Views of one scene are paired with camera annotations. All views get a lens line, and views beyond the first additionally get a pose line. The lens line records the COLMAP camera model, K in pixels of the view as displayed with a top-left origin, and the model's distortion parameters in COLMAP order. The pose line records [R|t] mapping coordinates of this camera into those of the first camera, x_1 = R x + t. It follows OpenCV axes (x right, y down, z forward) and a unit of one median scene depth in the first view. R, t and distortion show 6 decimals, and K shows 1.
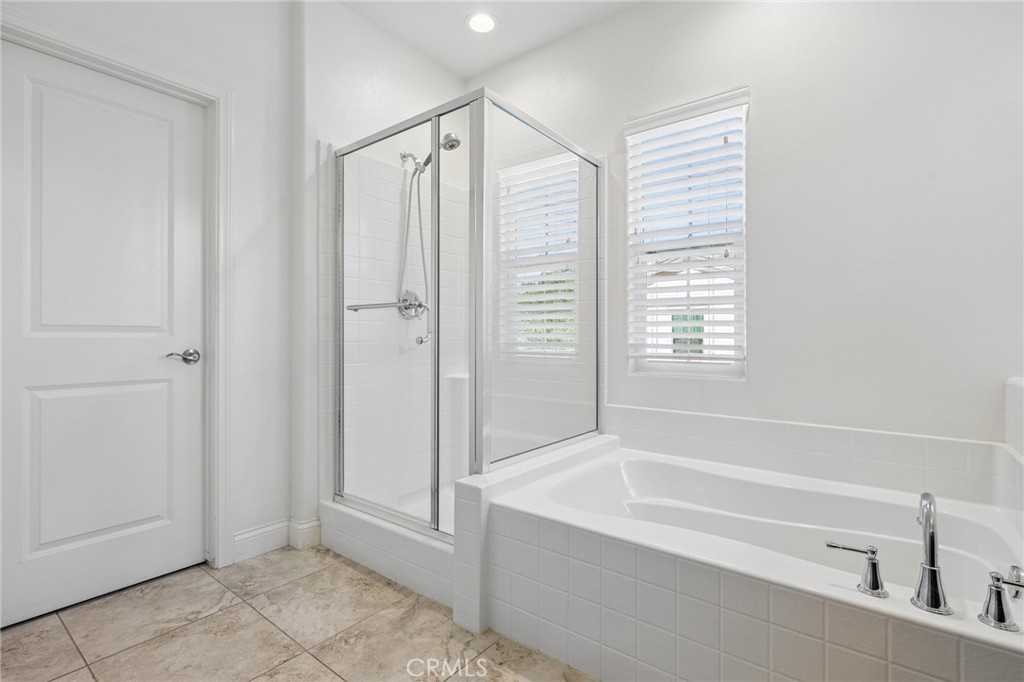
lens RADIAL K [[477.6, 0, 514.4], [0, 477.6, 334.7], [0, 0, 1]] dist [-0.004195, 0.002939]
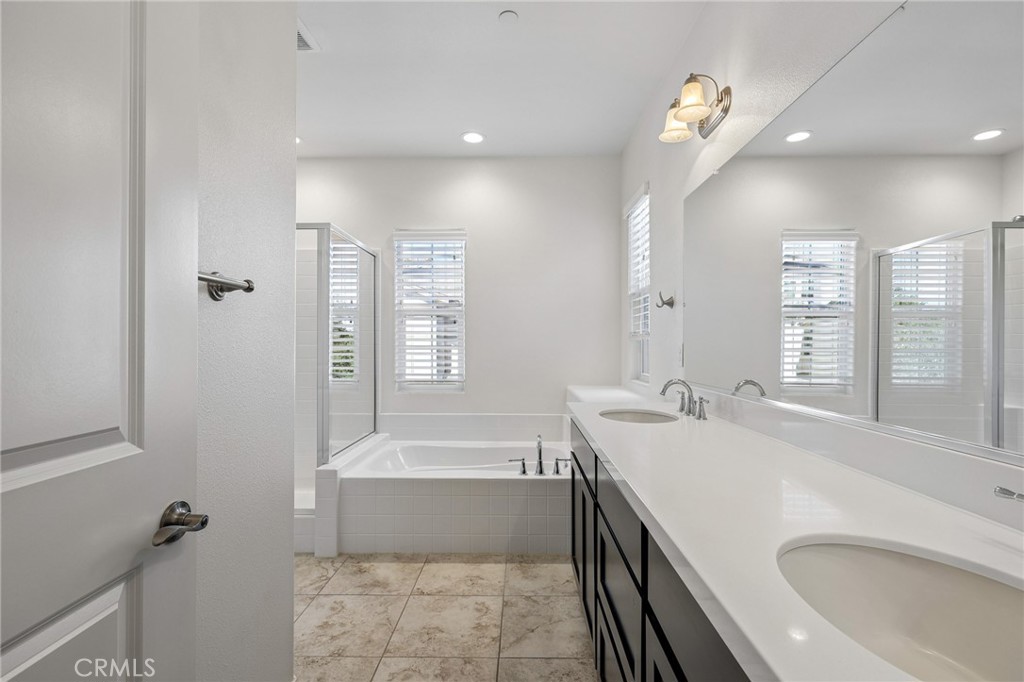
lens RADIAL K [[477.6, 0, 510.9], [0, 477.6, 342.9], [0, 0, 1]] dist [-0.004195, 0.002939]
pose [[0.804014, -0.003002, 0.594603, -0.450904], [0.001042, 0.999993, 0.003640, -0.101696], [-0.594609, -0.002308, 0.804012, -0.558456]]
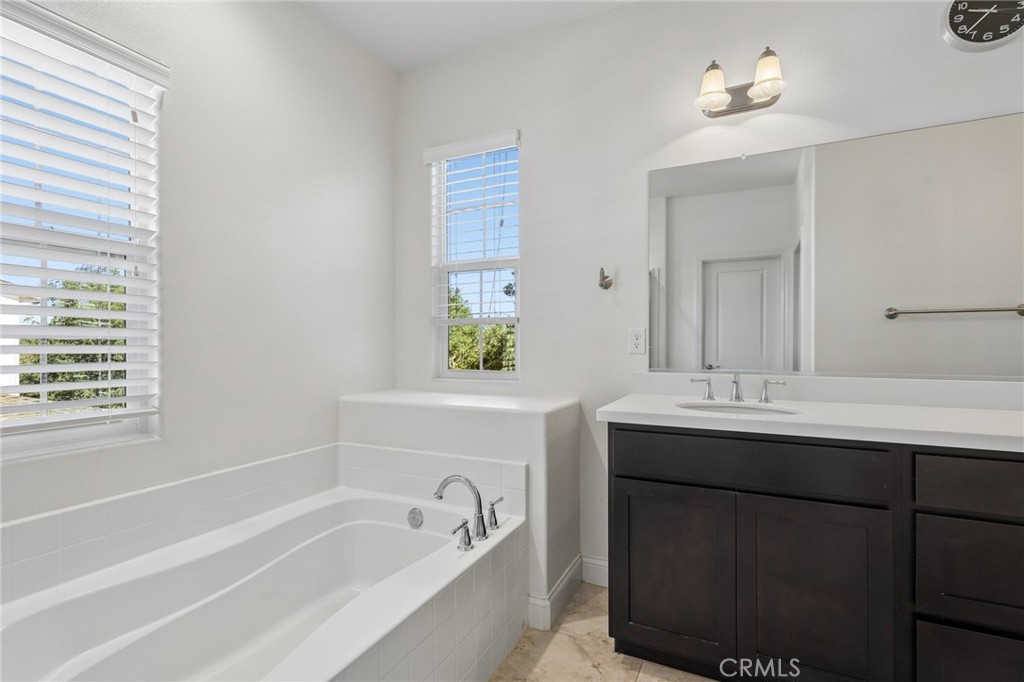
lens RADIAL K [[477.6, 0, 510.7], [0, 477.6, 344.4], [0, 0, 1]] dist [-0.004195, 0.002939]
pose [[-0.189800, -0.012506, 0.981743, -0.404091], [-0.009854, 0.999893, 0.010832, -0.073505], [-0.981773, -0.007618, -0.189903, 0.587129]]
